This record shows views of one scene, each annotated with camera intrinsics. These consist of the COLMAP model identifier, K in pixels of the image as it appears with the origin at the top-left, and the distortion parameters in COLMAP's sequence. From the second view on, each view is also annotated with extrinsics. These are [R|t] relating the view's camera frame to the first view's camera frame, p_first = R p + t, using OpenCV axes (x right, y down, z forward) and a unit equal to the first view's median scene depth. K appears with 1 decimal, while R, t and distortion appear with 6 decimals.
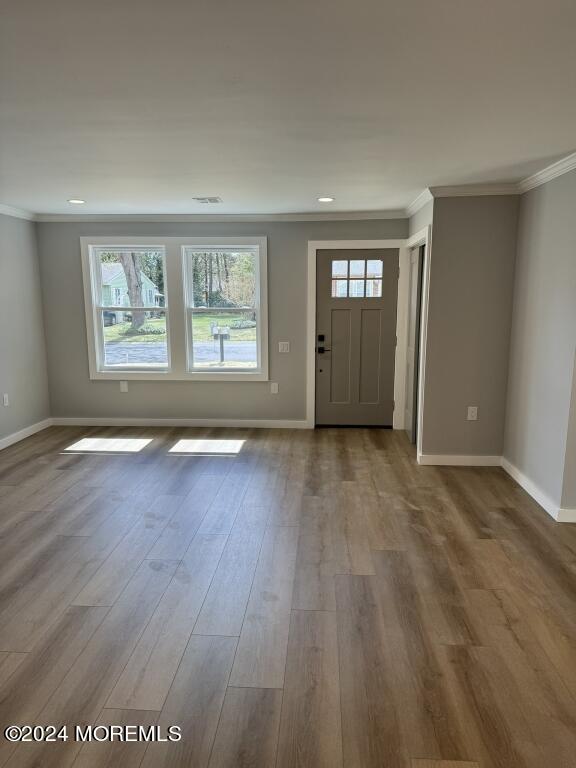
lens RADIAL K [[535.5, 0, 291.1], [0, 535.5, 387.2], [0, 0, 1]] dist [0.149503, -0.268155]
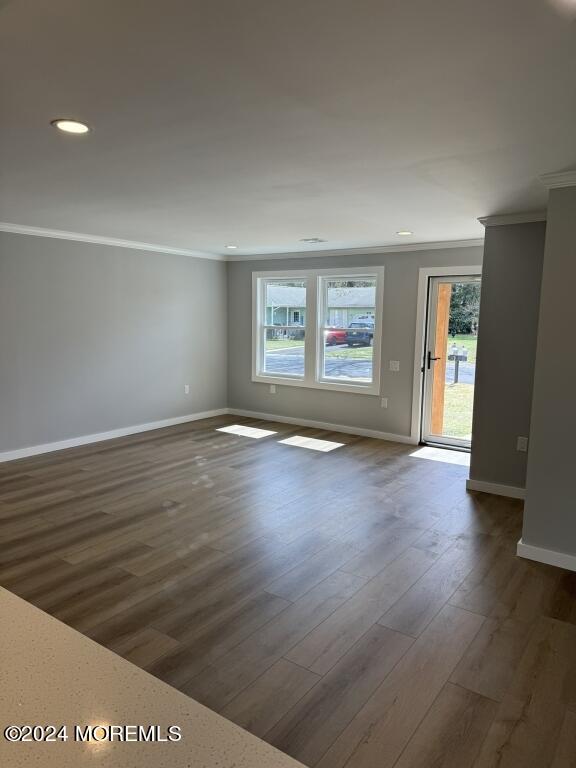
lens RADIAL K [[535.5, 0, 291.1], [0, 535.5, 387.2], [0, 0, 1]] dist [0.149503, -0.268155]
pose [[0.847019, 0.087251, -0.524353, 0.397865], [-0.106603, 0.994279, -0.006758, -0.001608], [0.520764, 0.061622, 0.851474, -0.035435]]
